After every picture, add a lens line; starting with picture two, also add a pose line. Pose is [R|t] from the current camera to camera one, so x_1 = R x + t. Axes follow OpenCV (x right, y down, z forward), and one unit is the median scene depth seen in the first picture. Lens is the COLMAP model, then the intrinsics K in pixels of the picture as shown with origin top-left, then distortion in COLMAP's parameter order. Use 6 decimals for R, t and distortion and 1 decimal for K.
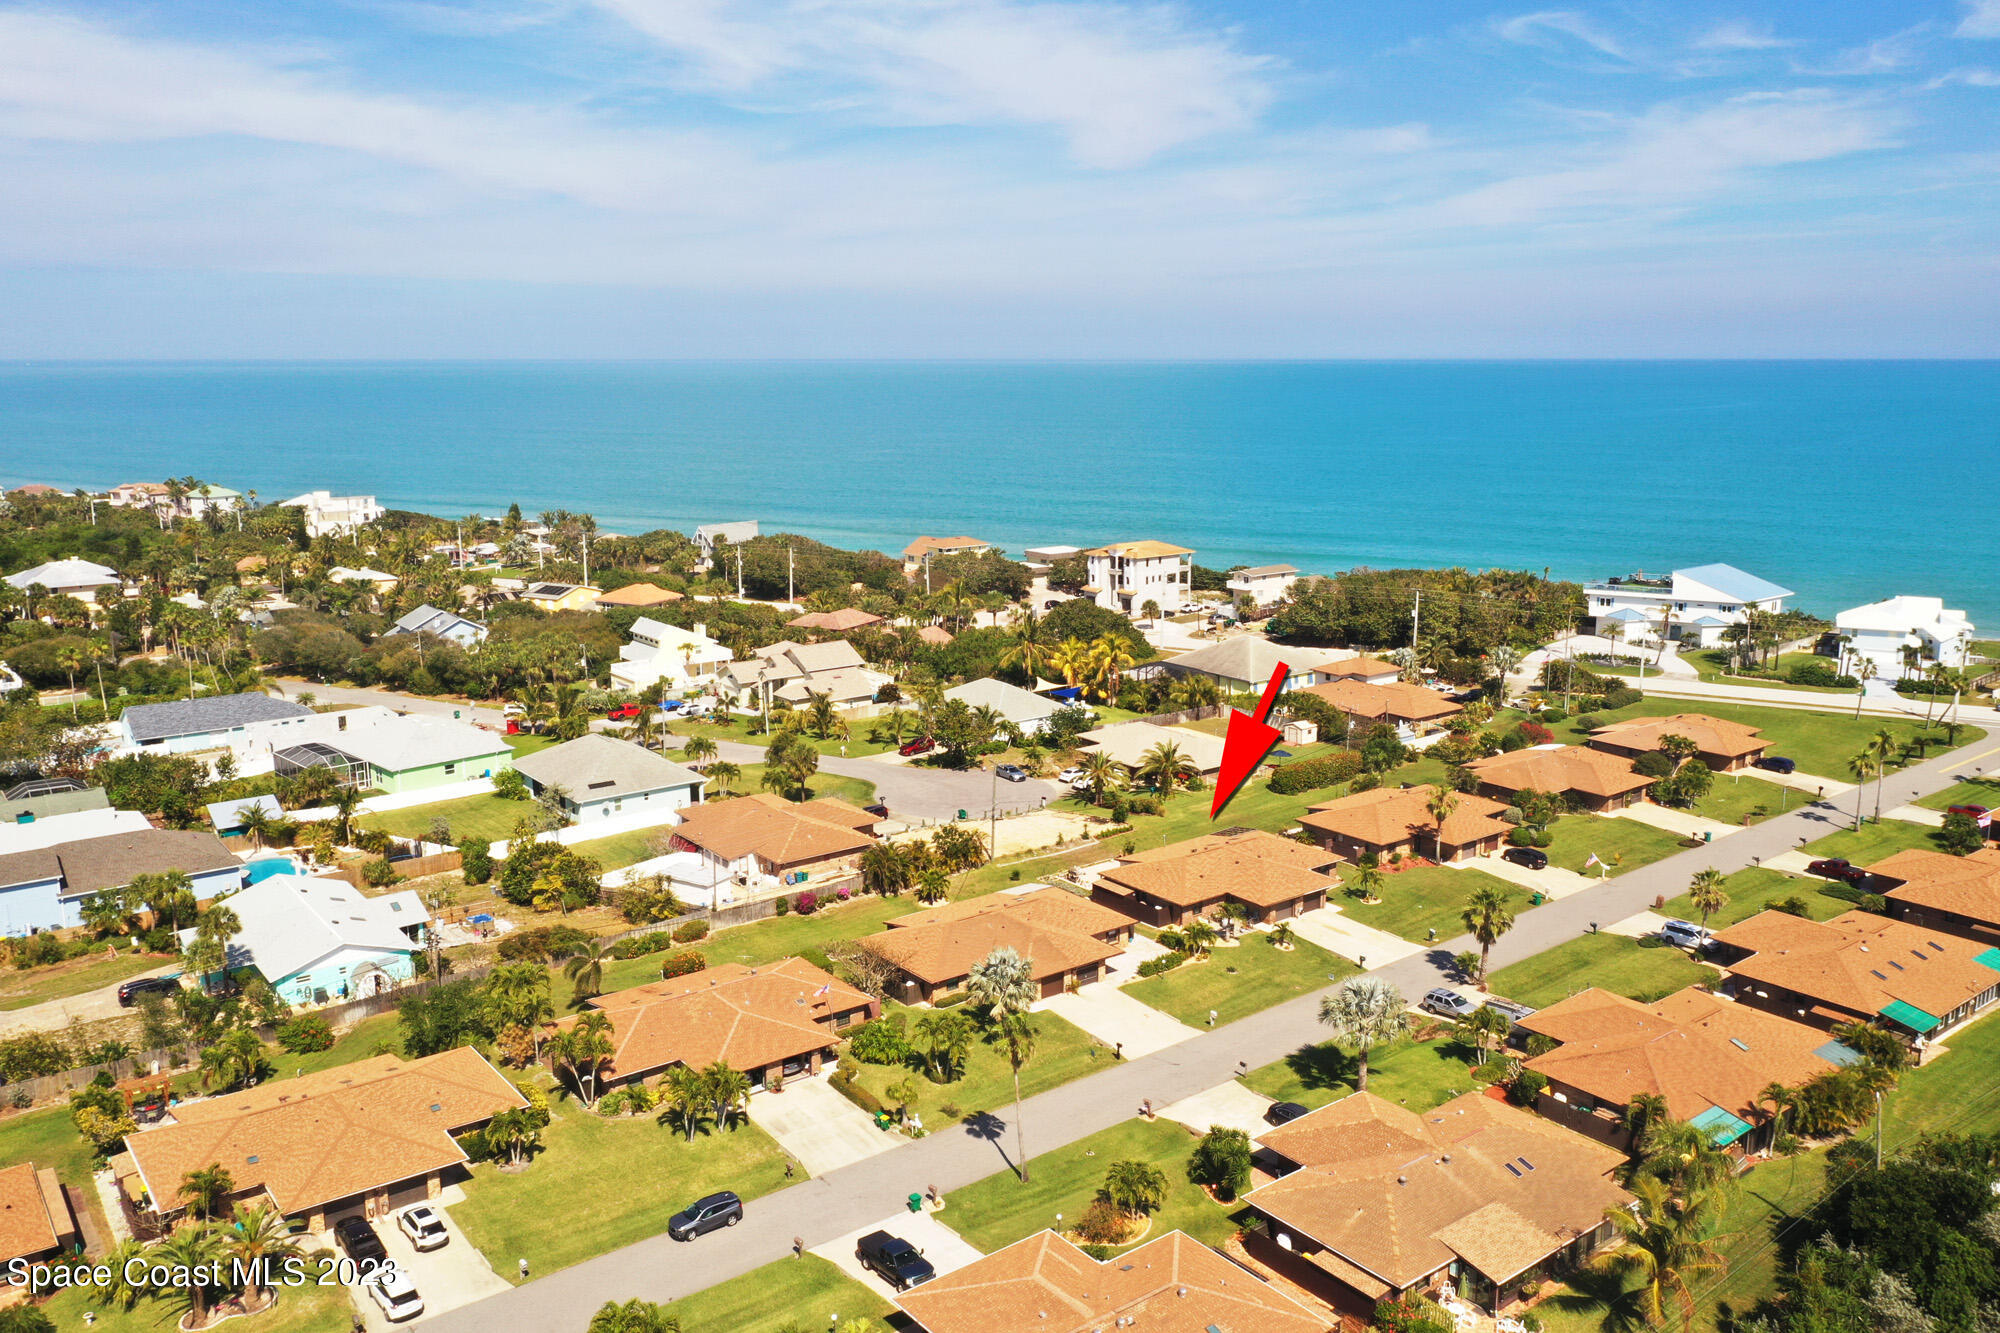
lens RADIAL K [[1593.6, 0, 1000.0], [0, 1593.6, 666.5], [0, 0, 1]] dist [-0.028704, 0.002368]
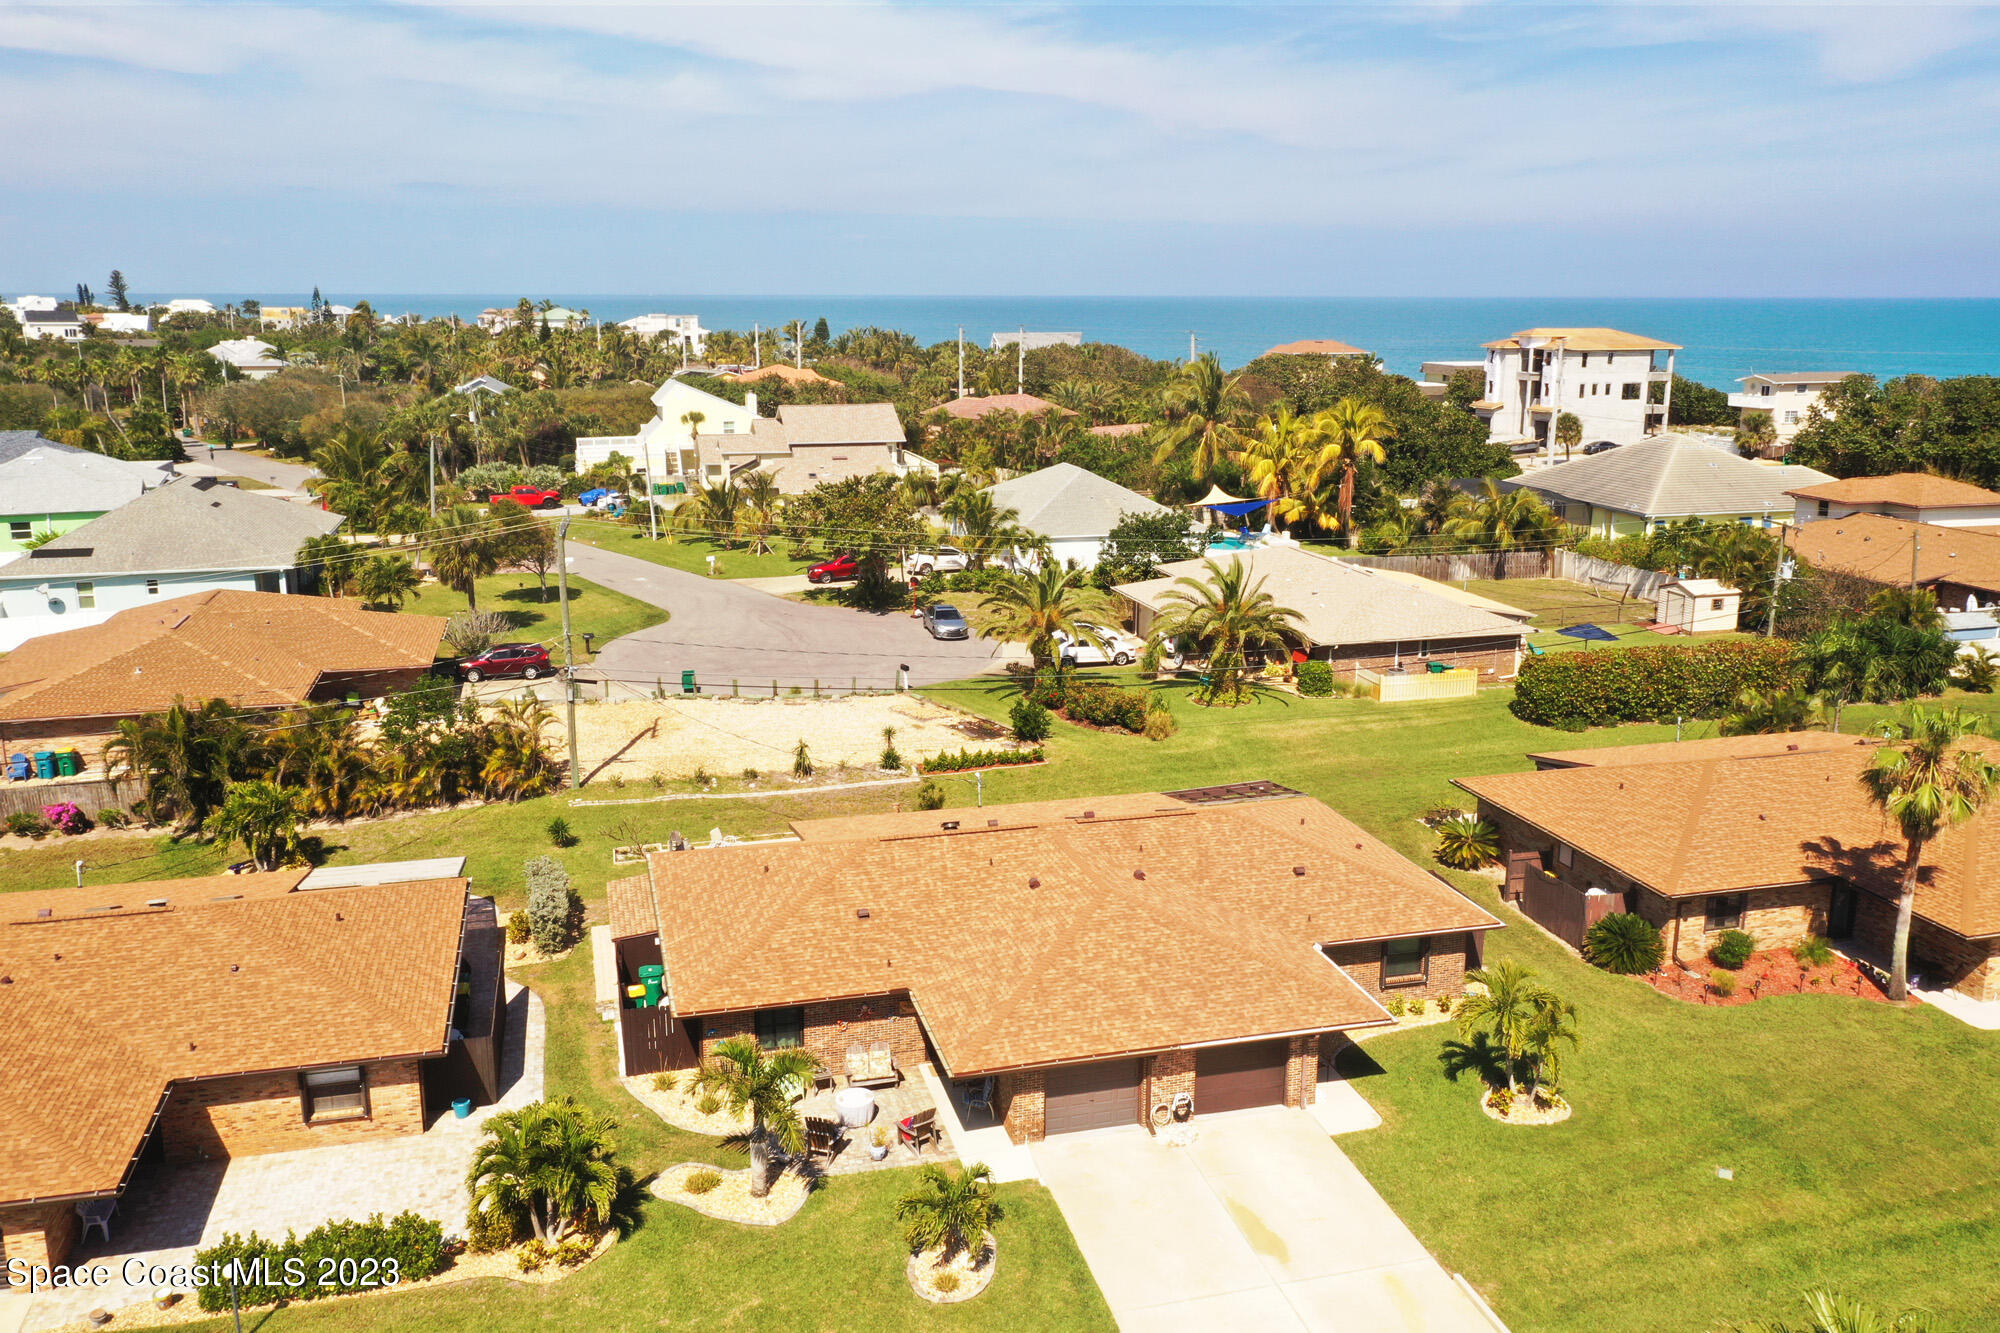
lens RADIAL K [[1593.6, 0, 1000.0], [0, 1593.6, 666.5], [0, 0, 1]] dist [-0.028704, 0.002368]
pose [[0.919832, 0.090033, -0.381841, 0.194871], [-0.078840, 0.995876, 0.044894, 0.057316], [0.384309, -0.011191, 0.923137, 0.581102]]
